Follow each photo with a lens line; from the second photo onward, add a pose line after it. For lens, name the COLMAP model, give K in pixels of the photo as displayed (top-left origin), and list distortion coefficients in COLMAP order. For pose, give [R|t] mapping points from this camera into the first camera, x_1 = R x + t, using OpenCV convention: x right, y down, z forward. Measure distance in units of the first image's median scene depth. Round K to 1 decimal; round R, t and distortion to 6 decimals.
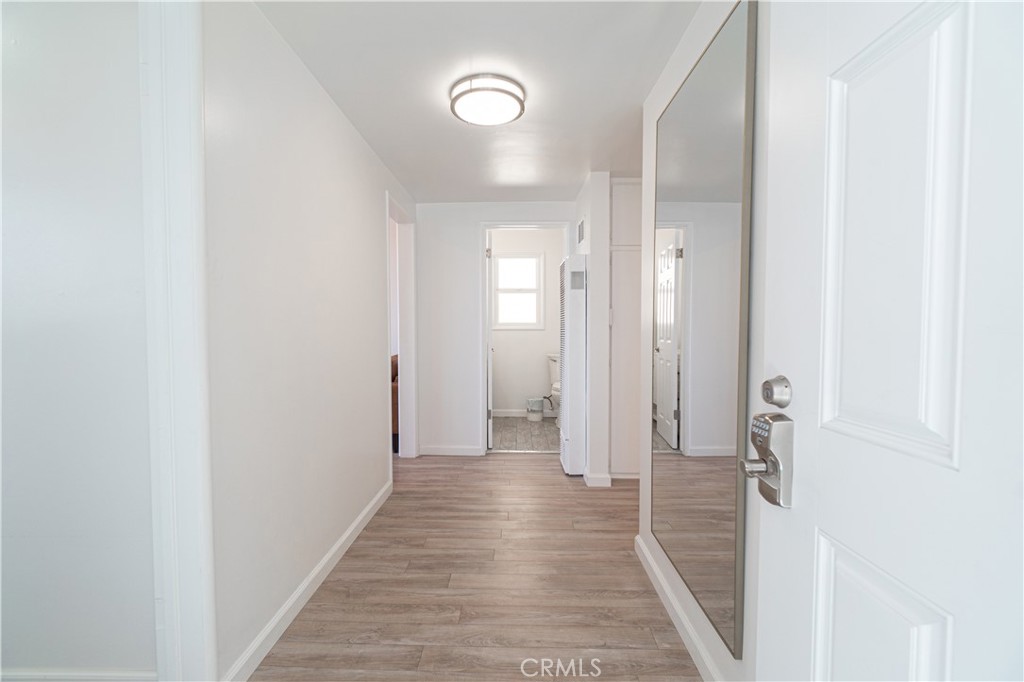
lens RADIAL K [[449.4, 0, 511.6], [0, 449.4, 342.6], [0, 0, 1]] dist [-0.002787, -0.000347]
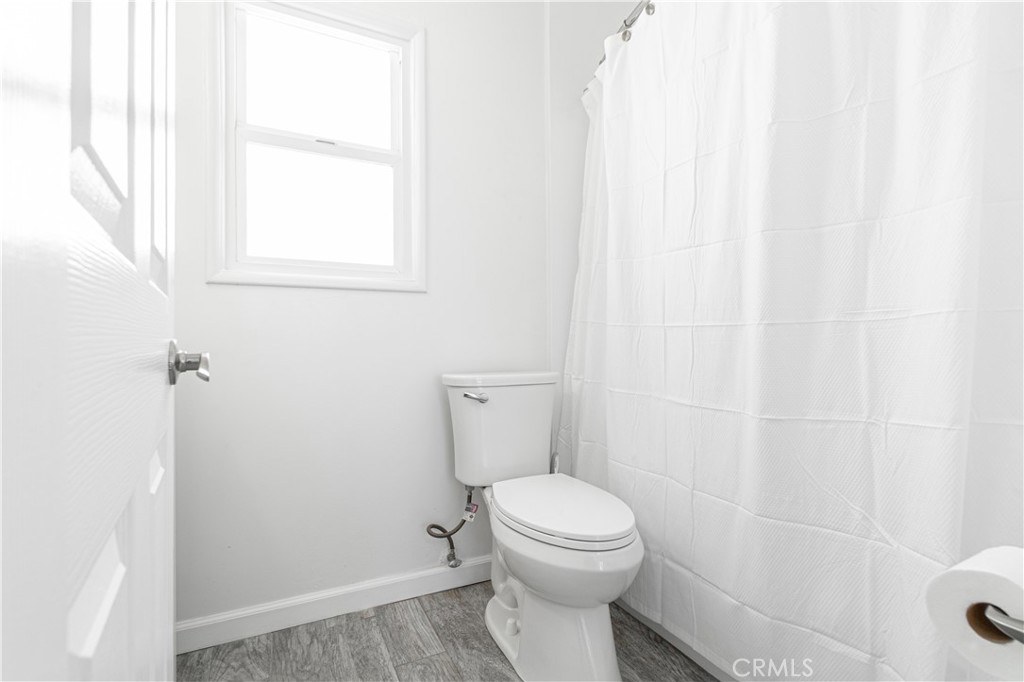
lens RADIAL K [[449.4, 0, 515.7], [0, 449.4, 339.5], [0, 0, 1]] dist [-0.002787, -0.000347]
pose [[0.888173, 0.001099, 0.459509, -0.009156], [0.000966, 0.999990, -0.004260, 0.004948], [-0.459509, 0.004228, 0.888163, 0.703946]]
